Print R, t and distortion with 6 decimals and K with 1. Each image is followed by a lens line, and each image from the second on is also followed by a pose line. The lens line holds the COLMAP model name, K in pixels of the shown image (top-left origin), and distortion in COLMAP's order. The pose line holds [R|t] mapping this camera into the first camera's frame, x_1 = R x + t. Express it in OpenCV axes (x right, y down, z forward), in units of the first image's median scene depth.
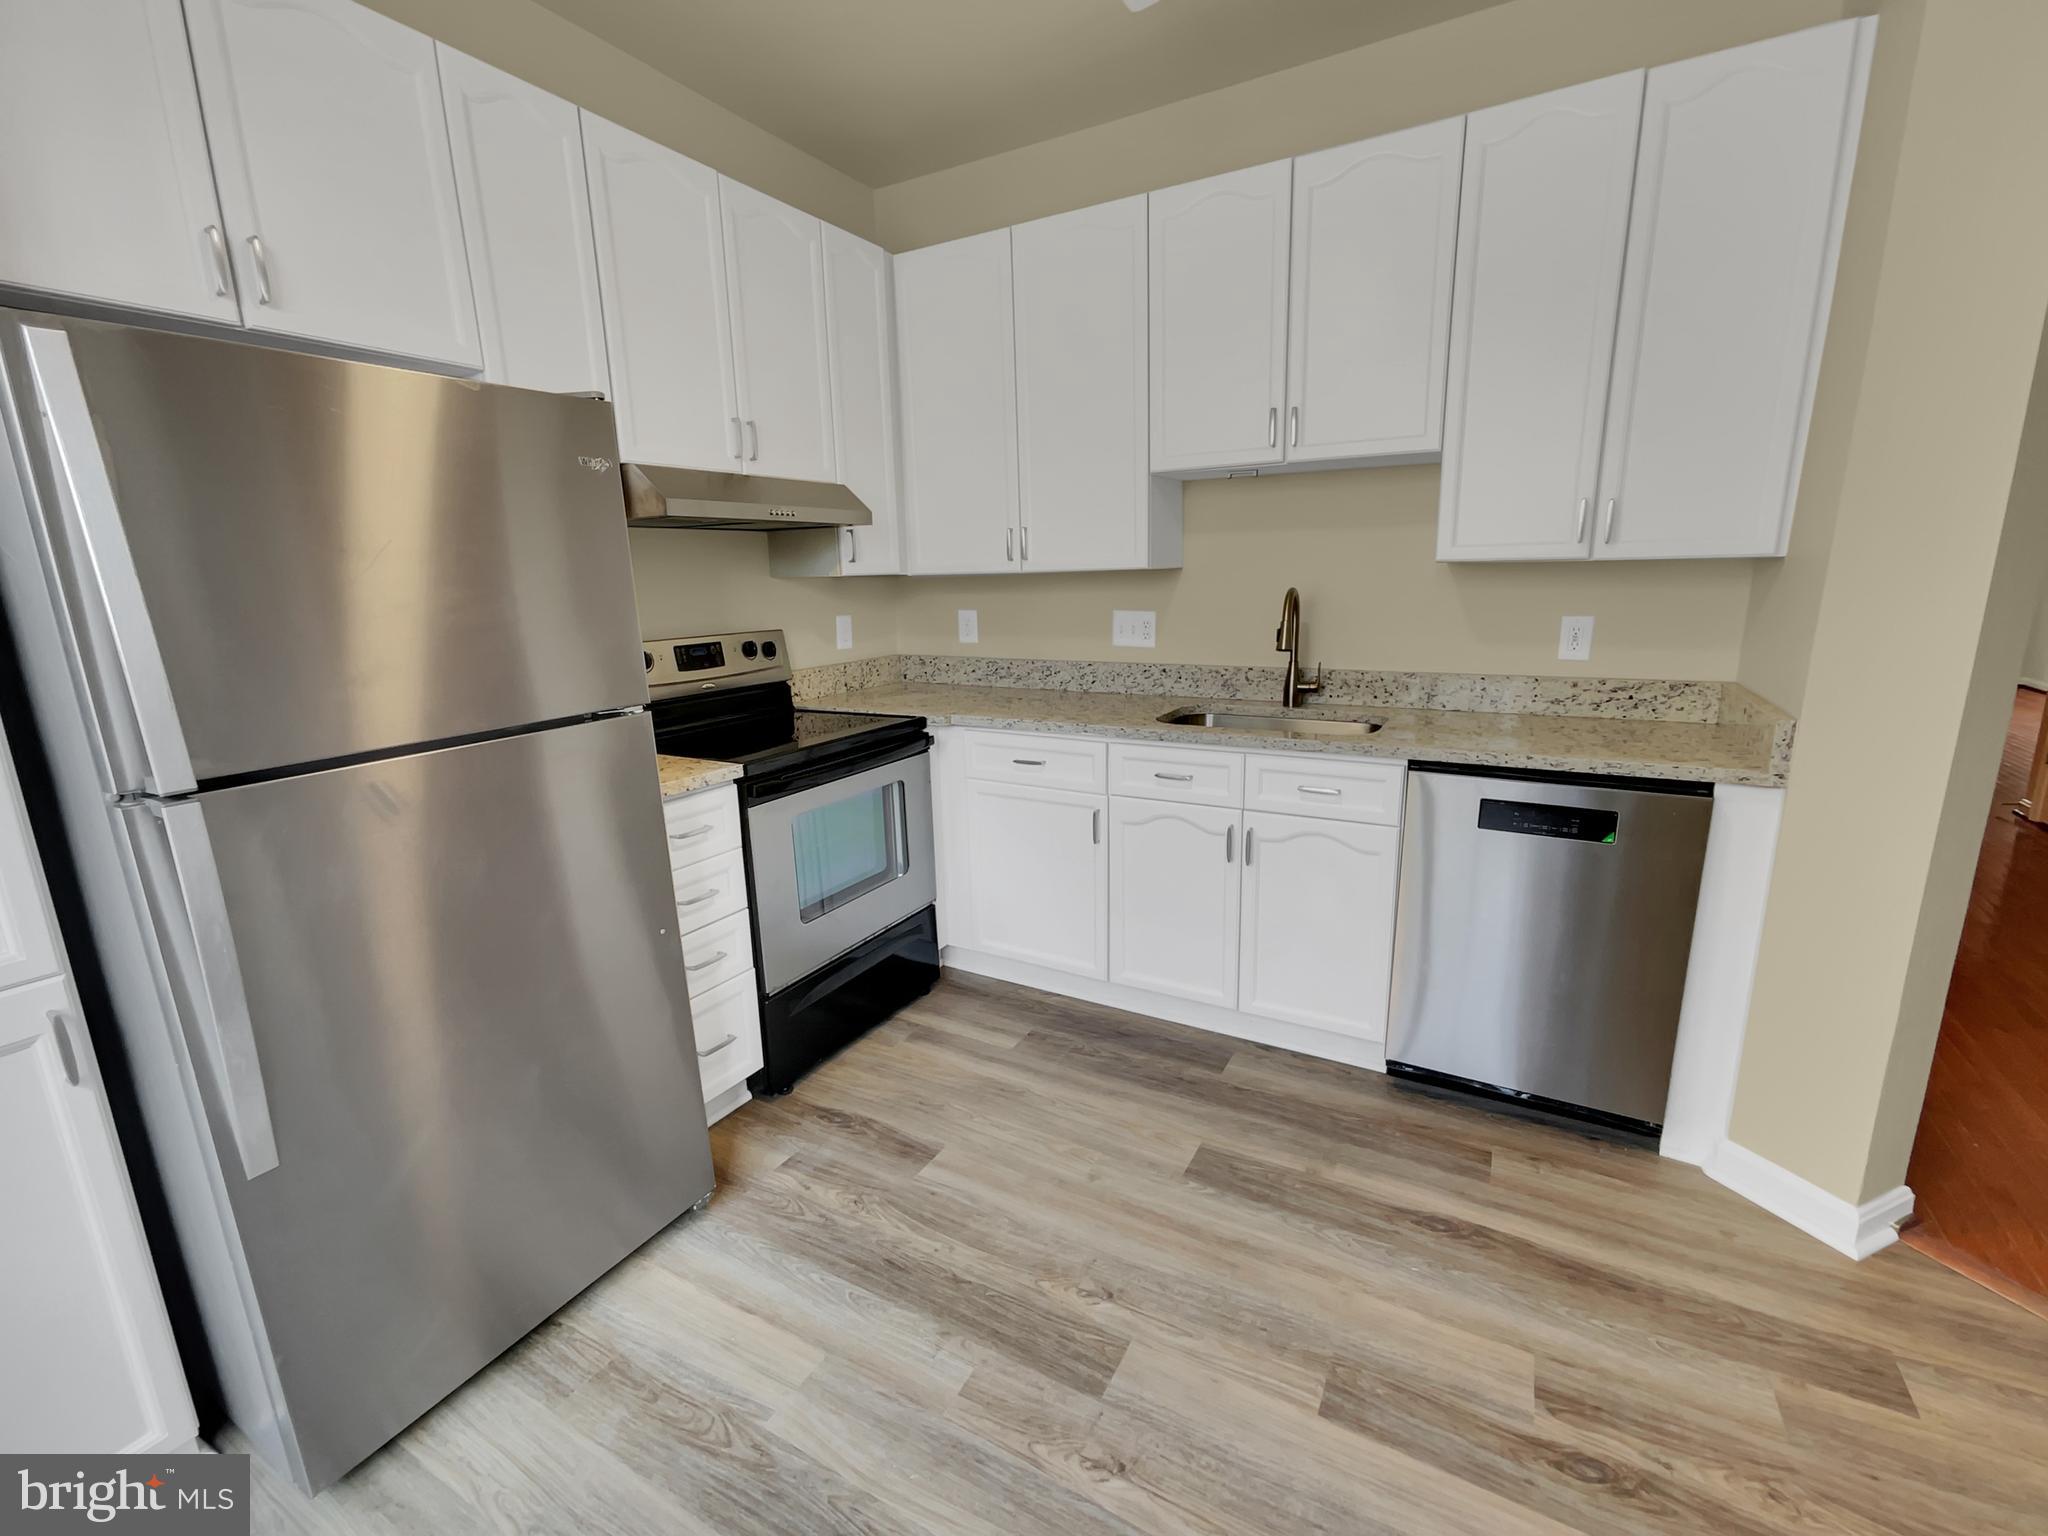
lens RADIAL K [[903.3, 0, 1031.3], [0, 903.3, 766.0], [0, 0, 1]] dist [-0.001464, -0.000058]
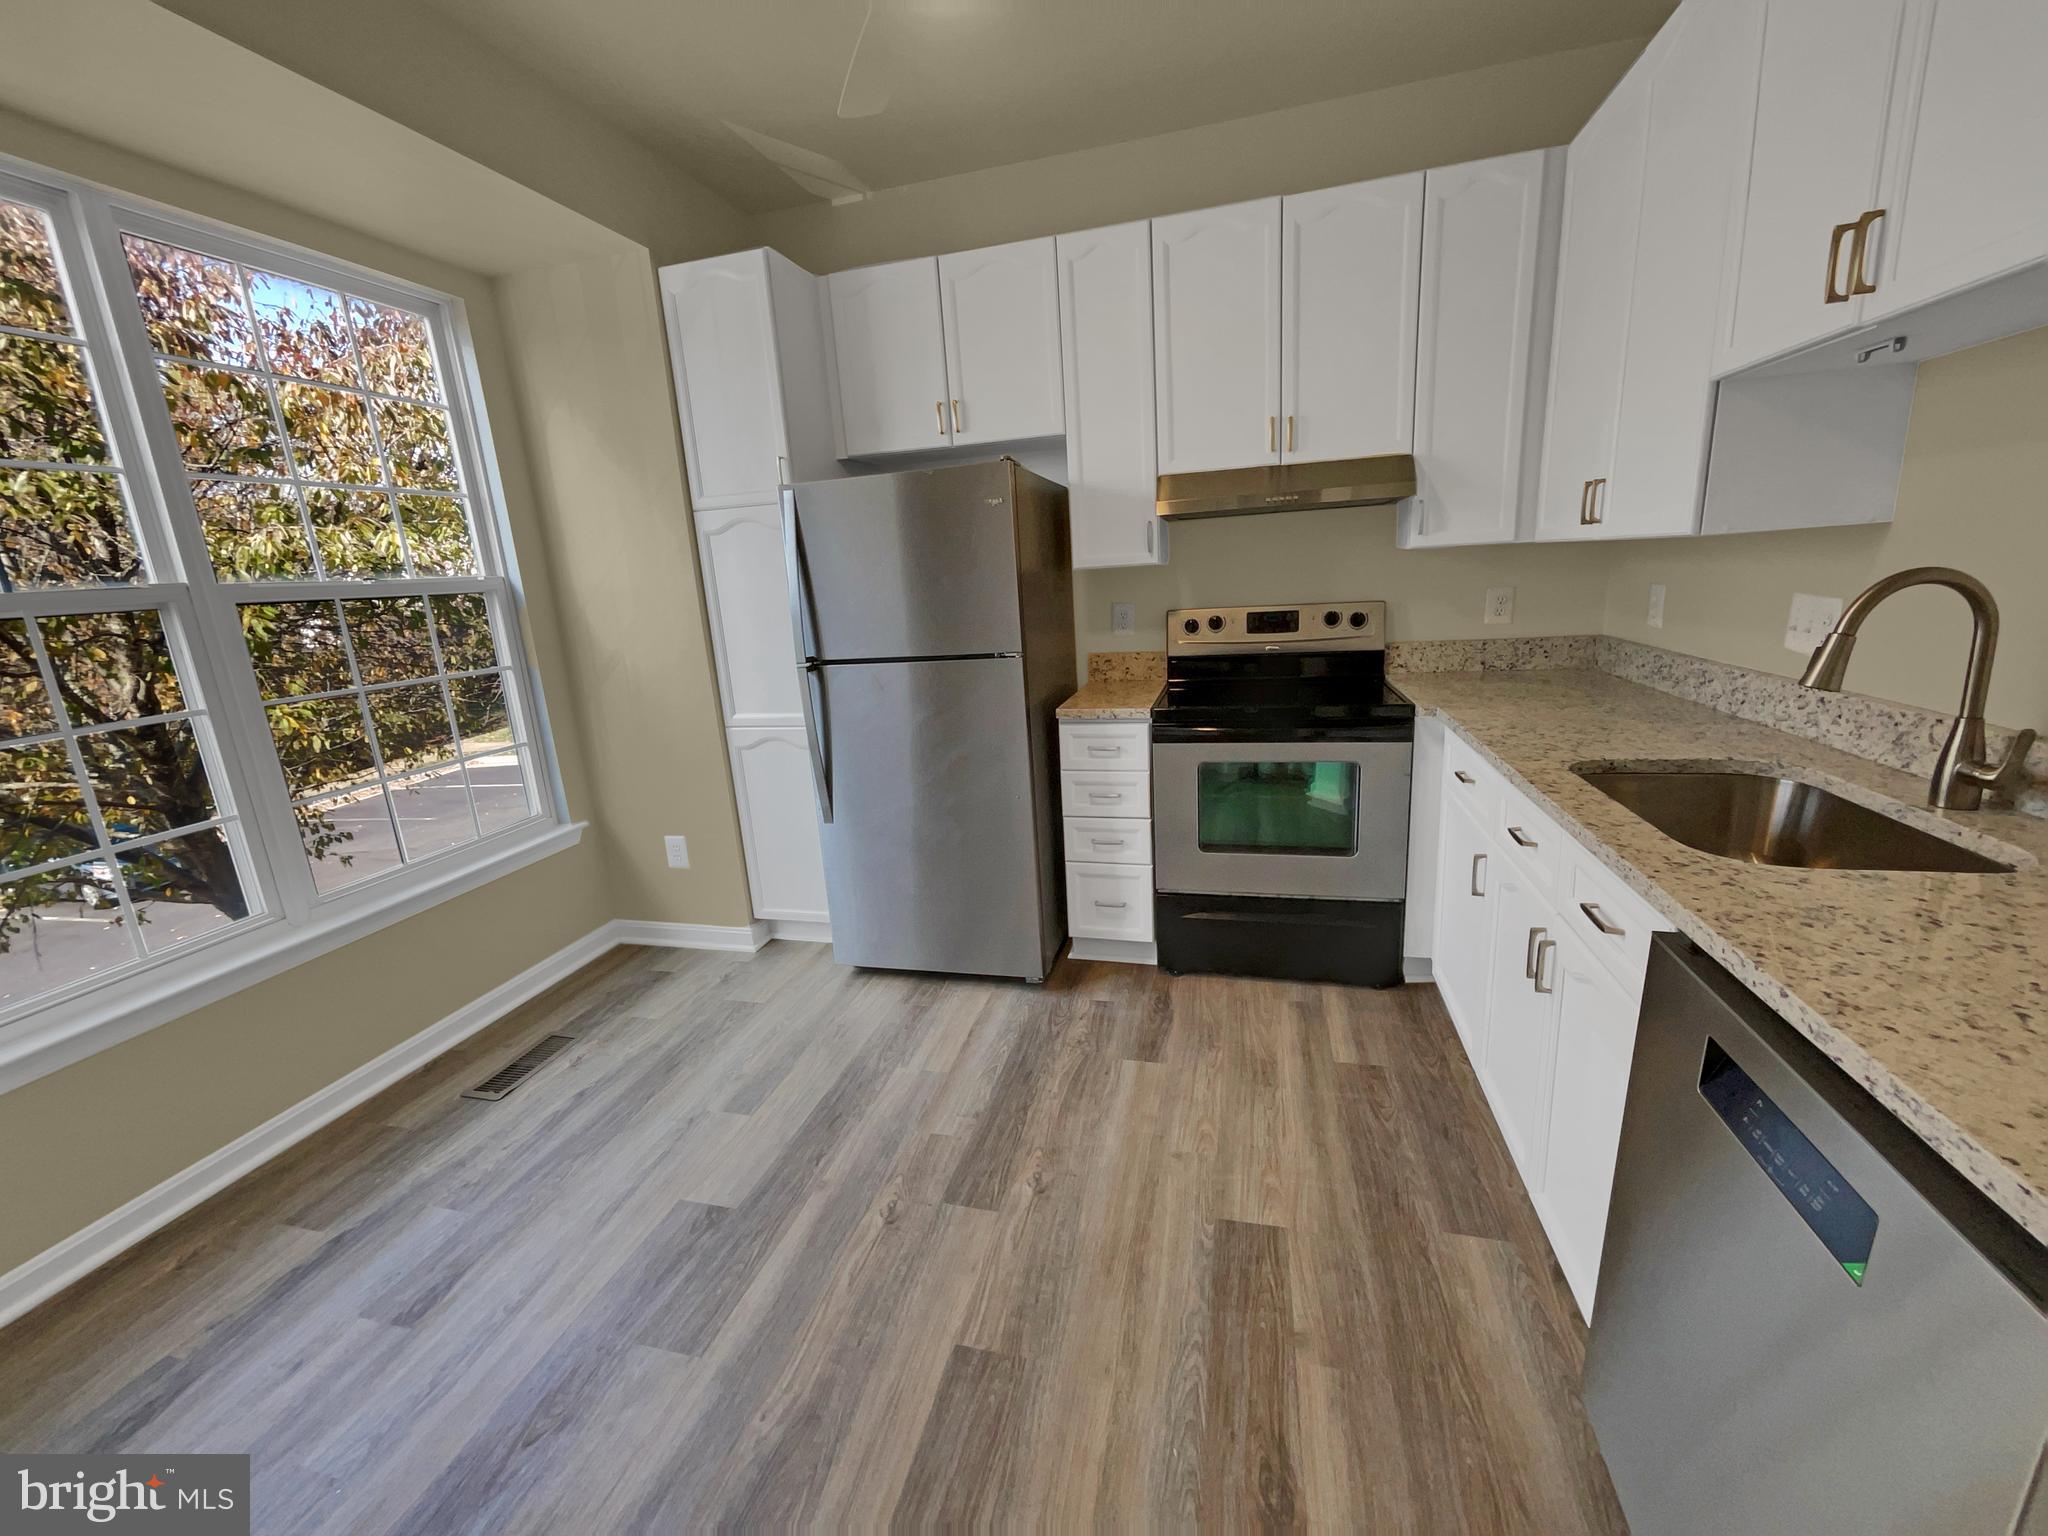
lens RADIAL K [[839.6, 0, 1013.3], [0, 839.6, 764.7], [0, 0, 1]] dist [-0.034235, 0.024290]
pose [[0.228963, 0.231654, -0.945469, 0.755736], [-0.150792, 0.967987, 0.200654, -0.129308], [0.961685, 0.096627, 0.256564, 0.486836]]
